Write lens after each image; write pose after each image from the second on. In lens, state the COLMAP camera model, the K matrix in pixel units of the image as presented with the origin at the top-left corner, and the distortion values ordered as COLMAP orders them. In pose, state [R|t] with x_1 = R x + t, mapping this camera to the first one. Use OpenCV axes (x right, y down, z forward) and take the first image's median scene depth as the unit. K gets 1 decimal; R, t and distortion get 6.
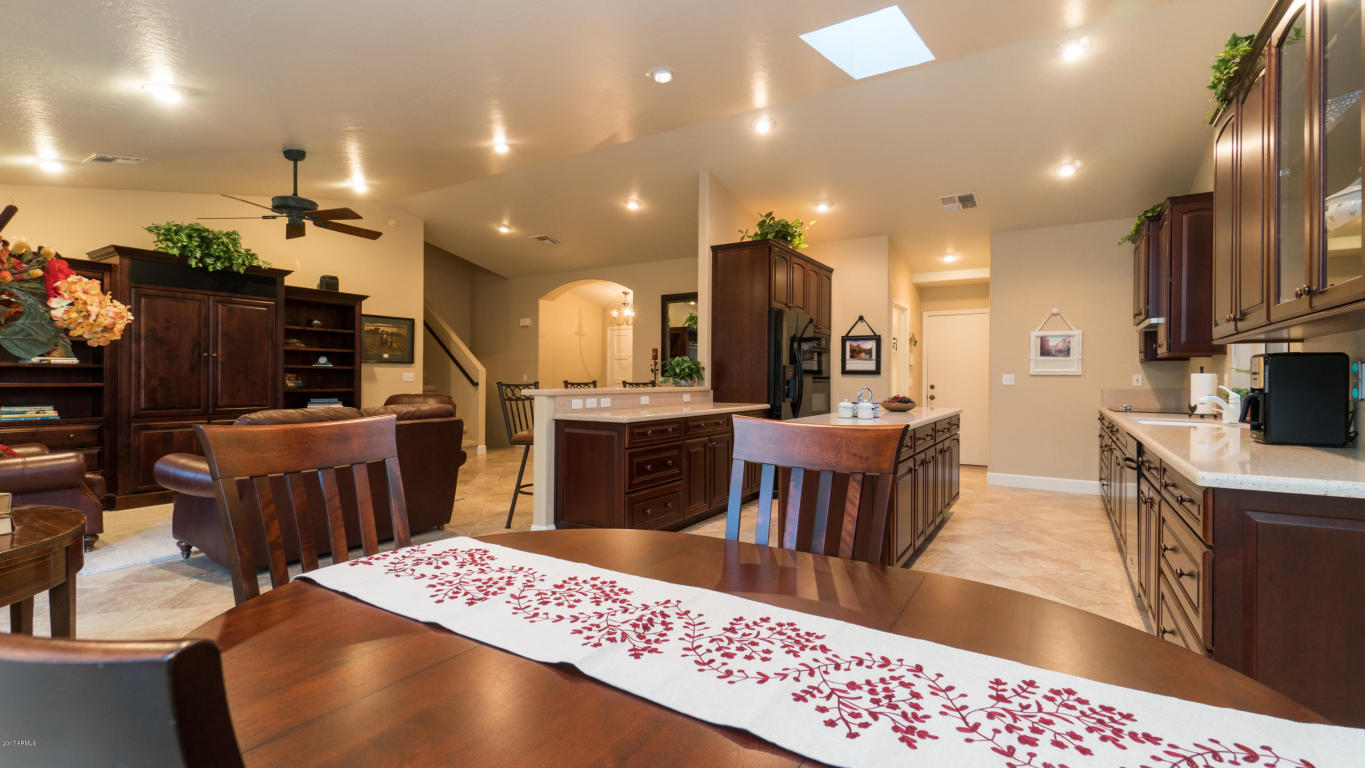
lens RADIAL K [[600.7, 0, 685.7], [0, 600.7, 384.3], [0, 0, 1]] dist [0.003691, -0.000758]
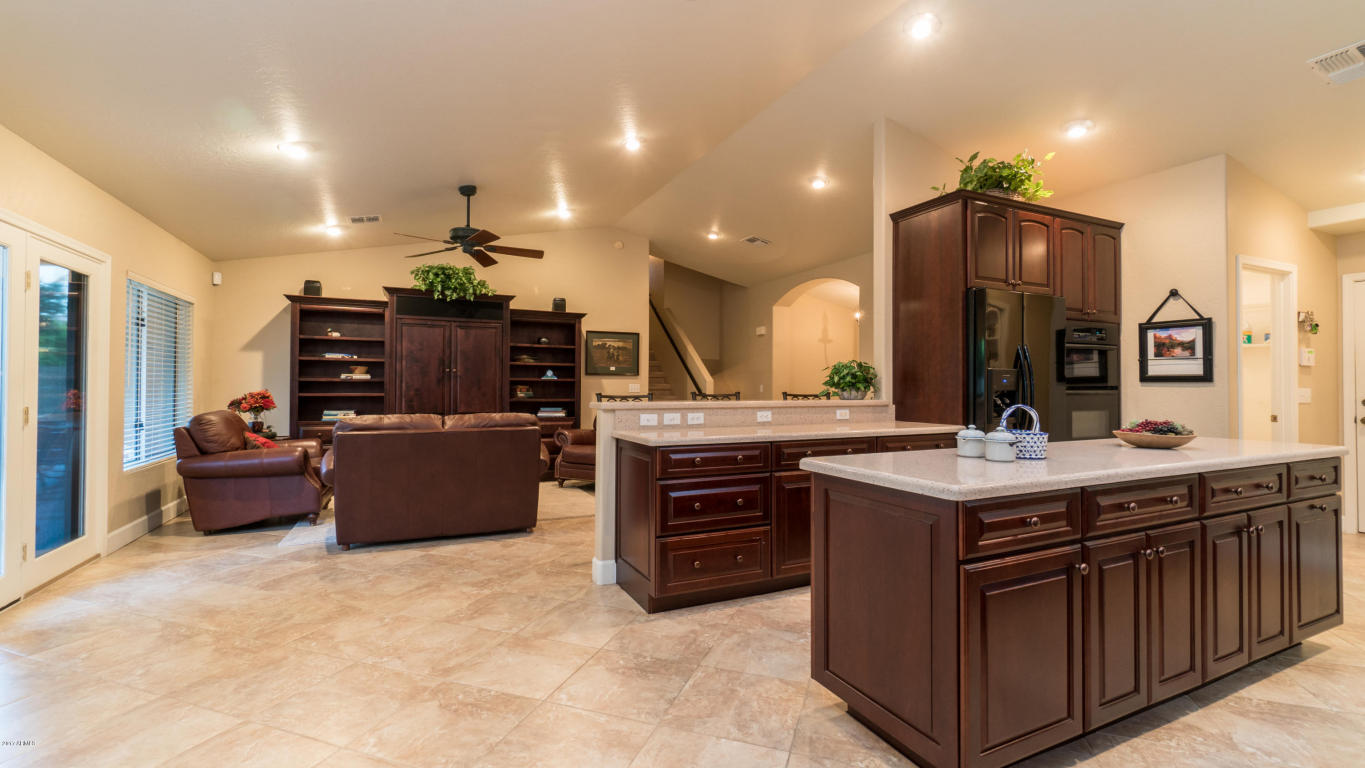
lens RADIAL K [[584.2, 0, 684.5], [0, 584.2, 382.8], [0, 0, 1]] dist [-0.001668, -0.000234]
pose [[0.843977, -0.007813, -0.536322, 0.215544], [-0.003171, 0.999804, -0.019556, -0.002146], [0.536369, 0.018206, 0.843787, 0.239546]]
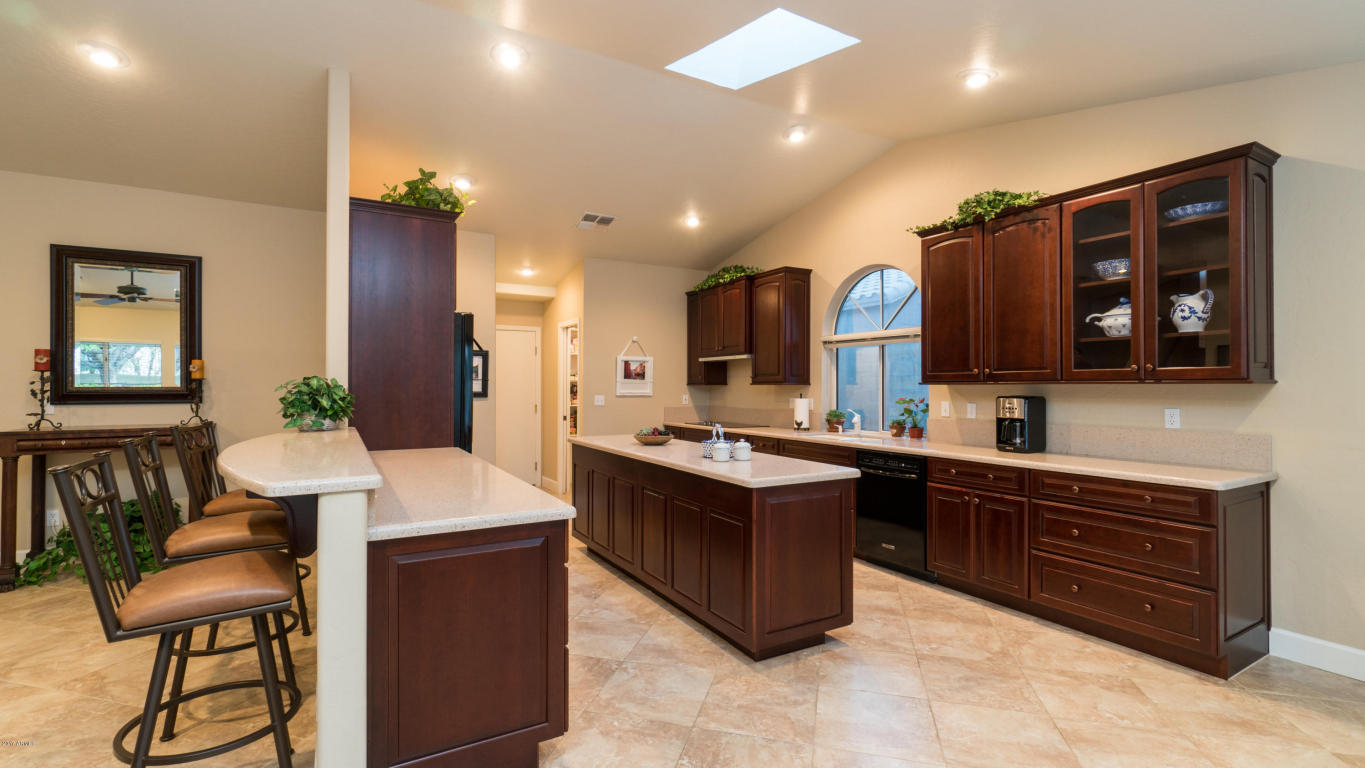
lens RADIAL K [[600.7, 0, 685.7], [0, 600.7, 384.3], [0, 0, 1]] dist [0.003691, -0.000758]
pose [[0.465989, -0.000951, 0.884790, -0.338969], [0.007997, 0.999963, -0.003136, -0.033837], [-0.884754, 0.008537, 0.465980, 0.411487]]
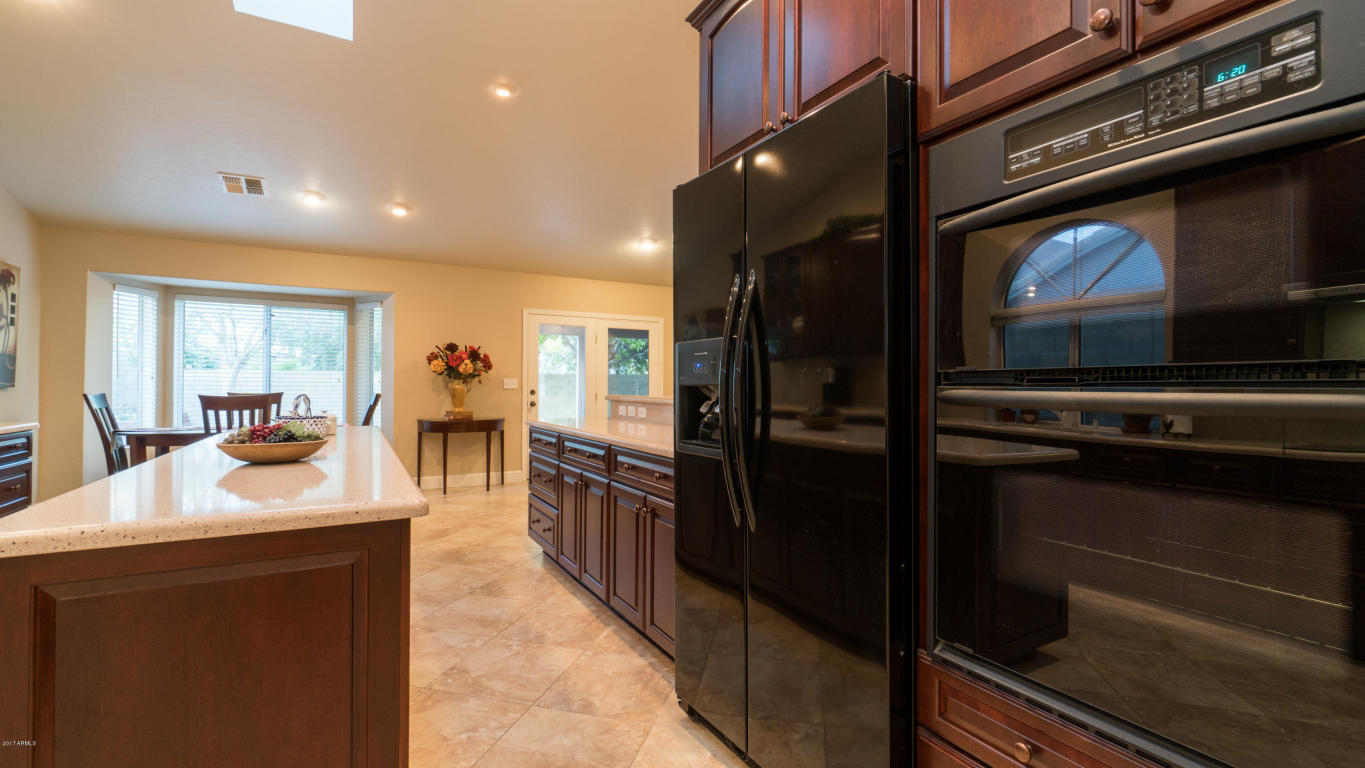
lens RADIAL K [[591.0, 0, 682.5], [0, 591.0, 384.0], [0, 0, 1]] dist [-0.002291, -0.000361]
pose [[-0.476170, -0.010462, -0.879291, 0.440986], [-0.017817, 0.999839, -0.002247, -0.007605], [0.879173, 0.014597, -0.476280, 1.102848]]
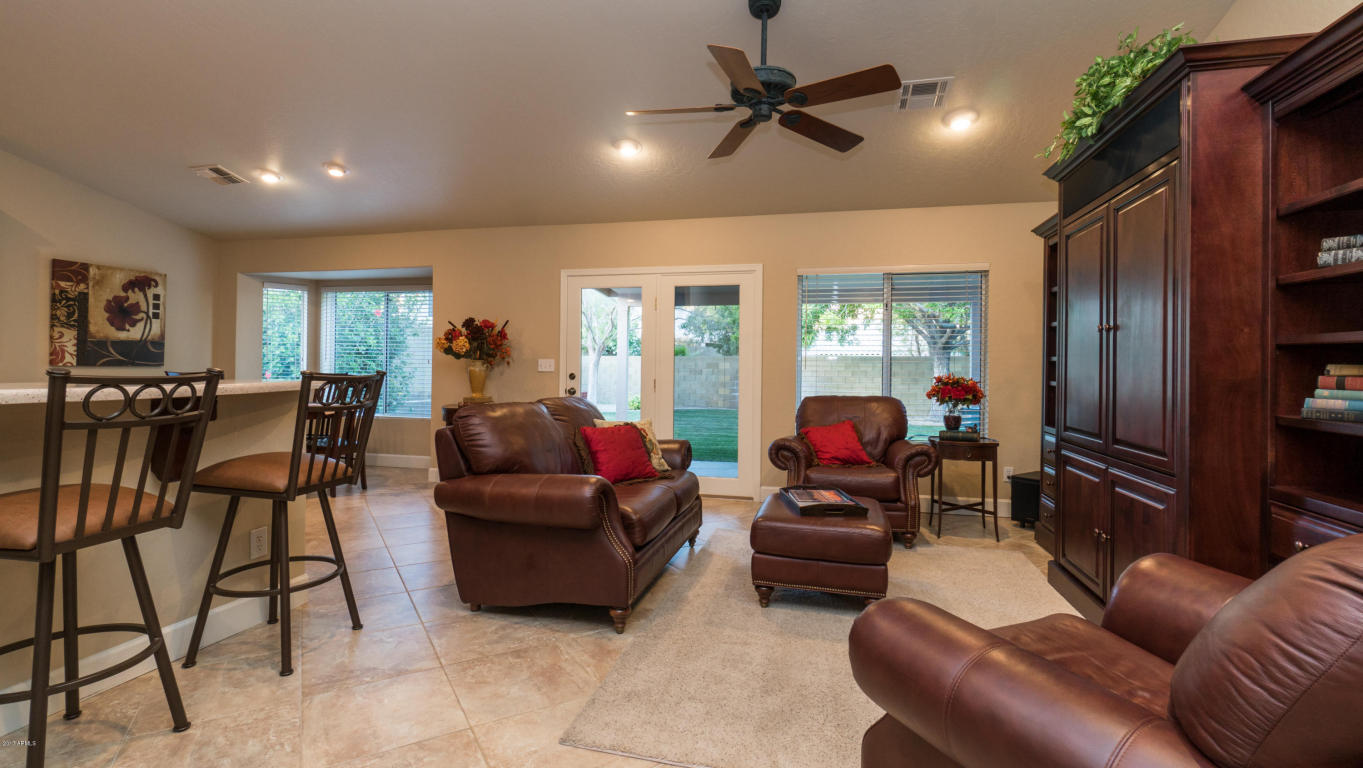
lens RADIAL K [[625.3, 0, 682.0], [0, 625.3, 365.5], [0, 0, 1]] dist [0.001084, -0.000071]
pose [[-0.949233, -0.018201, -0.314046, -0.298115], [-0.020447, 0.999783, 0.003861, -0.012859], [0.313907, 0.010086, -0.949400, 1.249279]]
